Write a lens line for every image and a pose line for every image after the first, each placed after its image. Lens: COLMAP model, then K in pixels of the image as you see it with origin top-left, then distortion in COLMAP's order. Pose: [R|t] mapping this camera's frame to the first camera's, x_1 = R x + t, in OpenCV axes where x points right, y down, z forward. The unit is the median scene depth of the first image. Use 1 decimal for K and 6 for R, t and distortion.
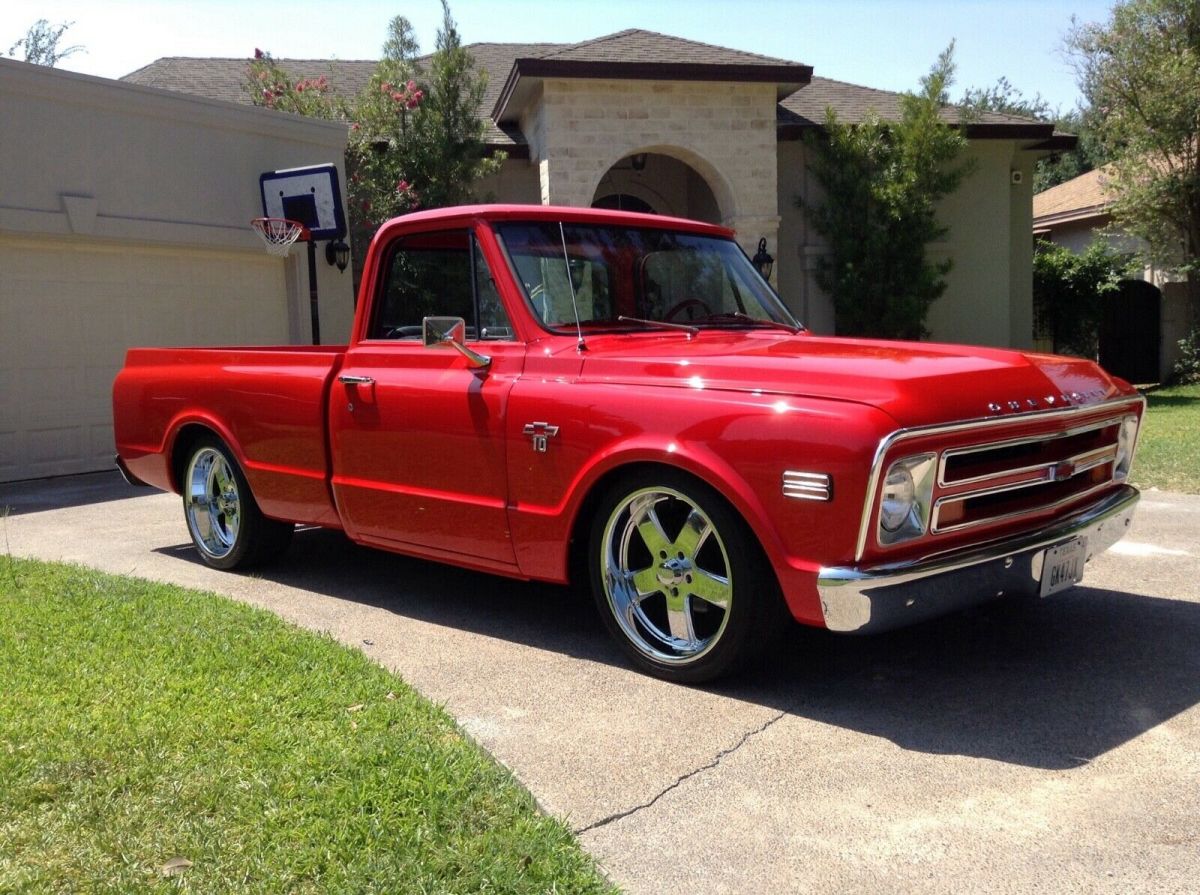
lens RADIAL K [[1139.7, 0, 600.0], [0, 1139.7, 447.5], [0, 0, 1]] dist [0.163700, -0.334262]
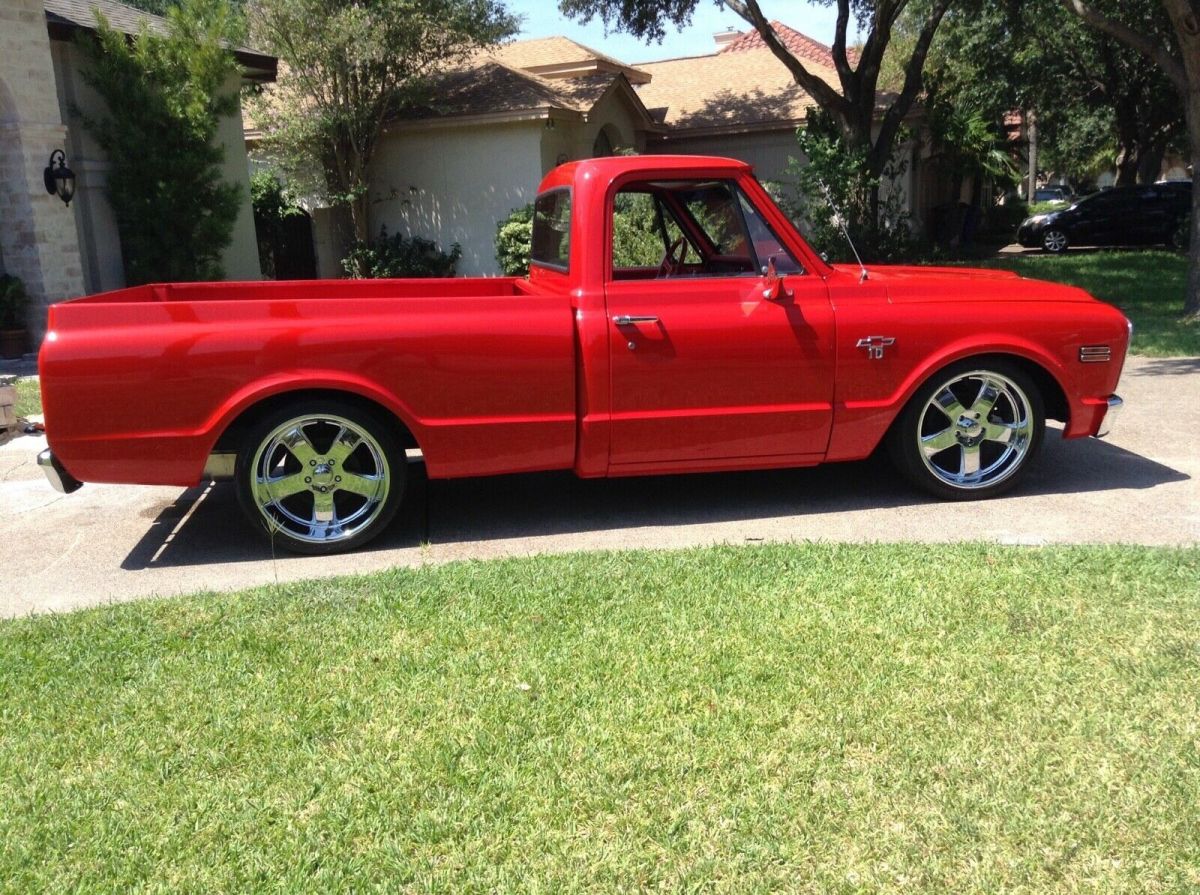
lens RADIAL K [[1129.8, 0, 602.9], [0, 1129.8, 480.0], [0, 0, 1]] dist [0.133763, -0.238492]
pose [[0.566078, -0.176074, 0.805328, -0.387126], [0.094044, 0.984339, 0.149107, -0.024874], [-0.818970, -0.008669, 0.573771, 0.147979]]
